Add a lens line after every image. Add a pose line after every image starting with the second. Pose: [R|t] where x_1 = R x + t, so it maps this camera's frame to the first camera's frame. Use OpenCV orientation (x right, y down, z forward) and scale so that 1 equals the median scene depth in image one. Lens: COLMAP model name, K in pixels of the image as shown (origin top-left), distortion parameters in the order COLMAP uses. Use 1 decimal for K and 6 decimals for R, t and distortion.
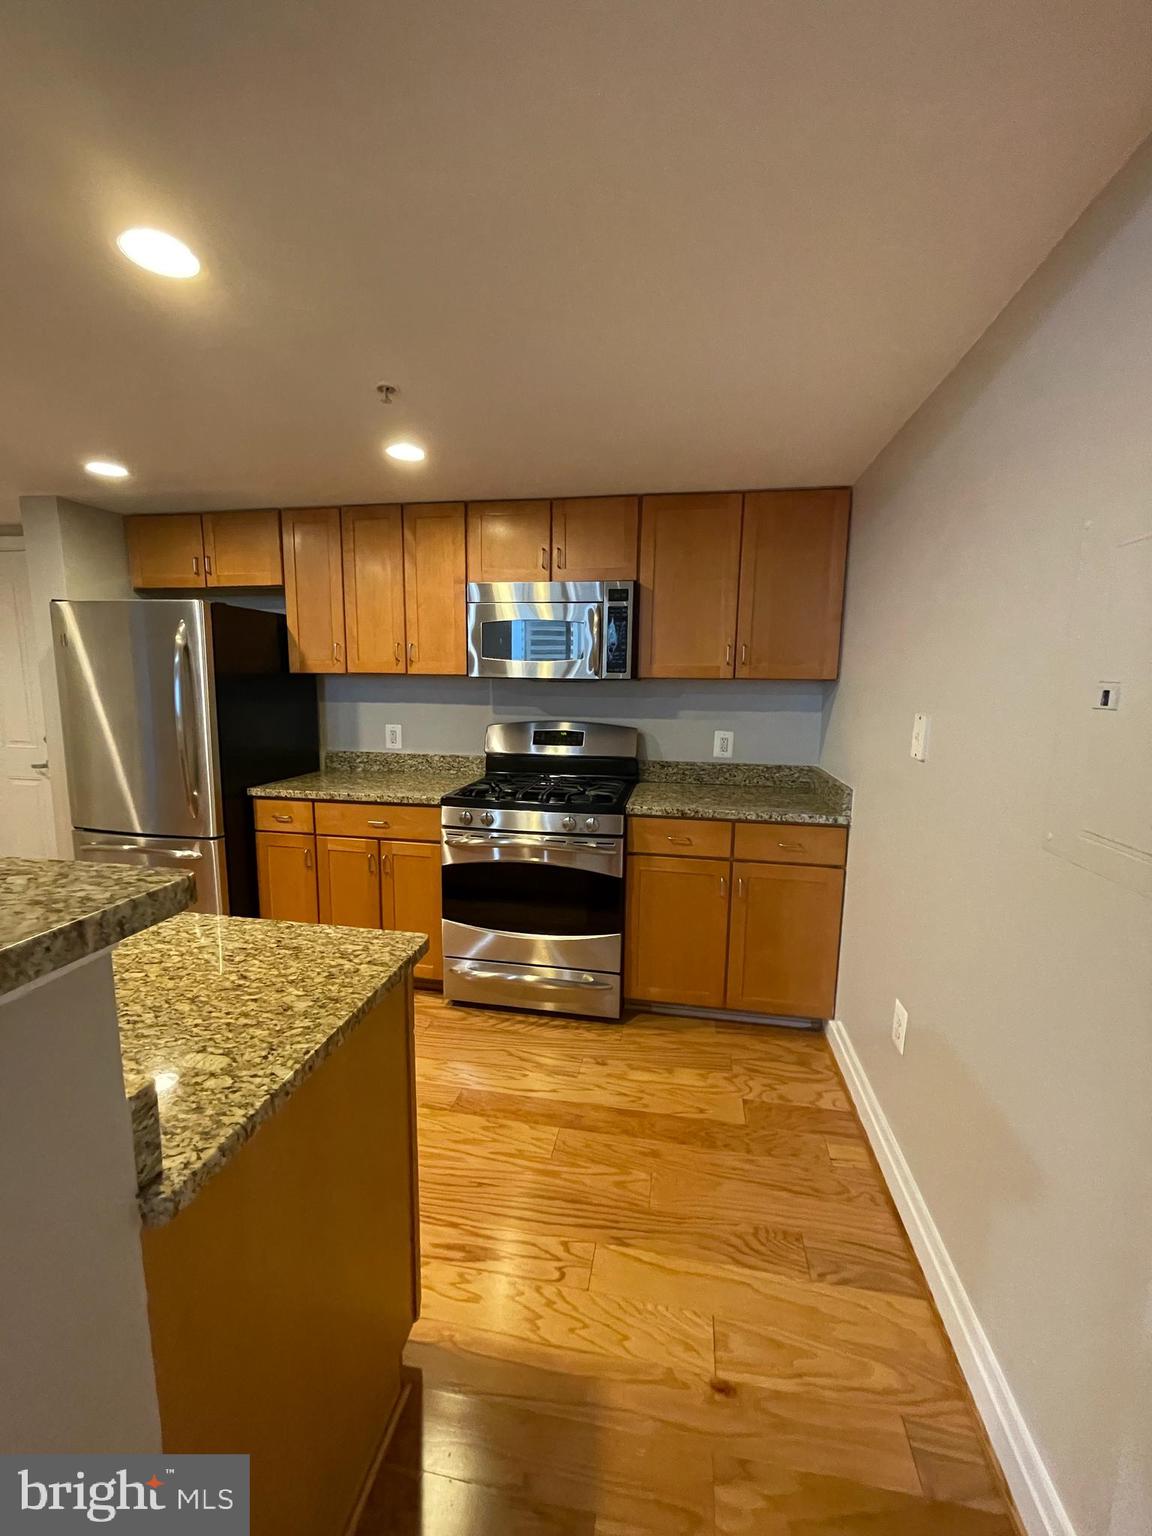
lens RADIAL K [[622.2, 0, 572.2], [0, 622.2, 769.8], [0, 0, 1]] dist [-0.006297, -0.000597]
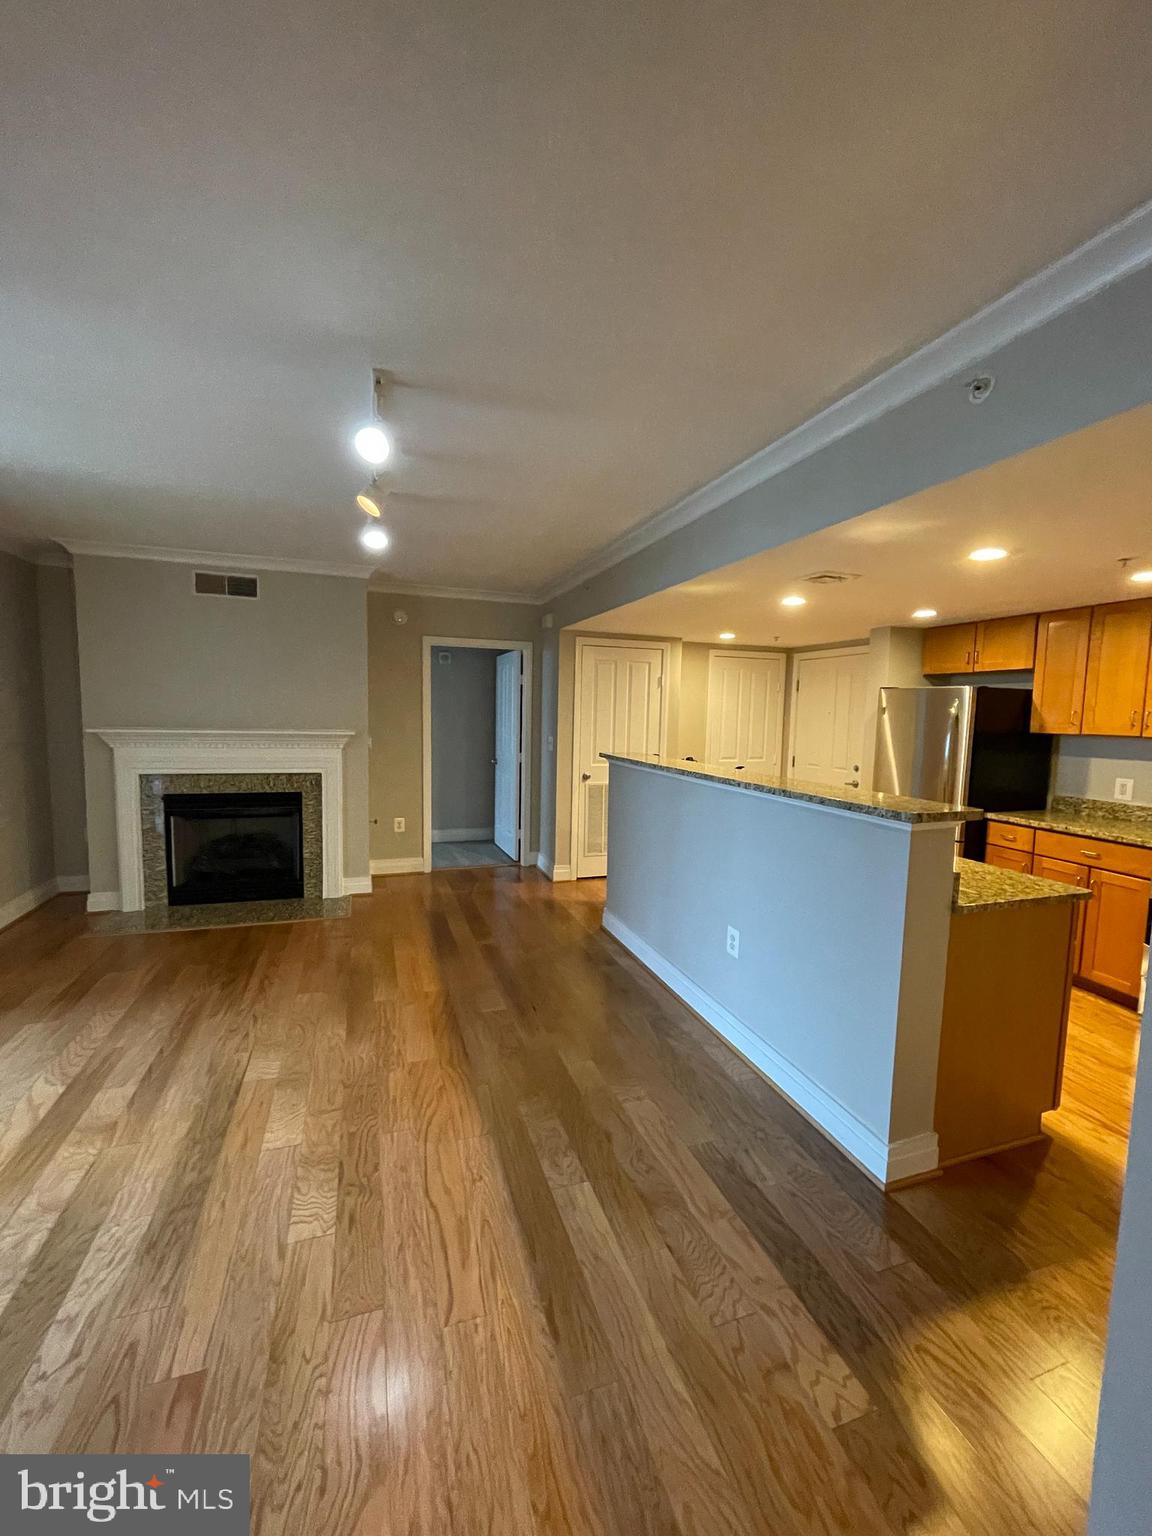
lens RADIAL K [[622.2, 0, 572.2], [0, 622.2, 769.8], [0, 0, 1]] dist [-0.006297, -0.000597]
pose [[0.487693, 0.077846, -0.869537, 0.234616], [-0.137016, 0.990498, 0.011828, 0.041967], [0.862196, 0.113372, 0.493725, -0.505538]]
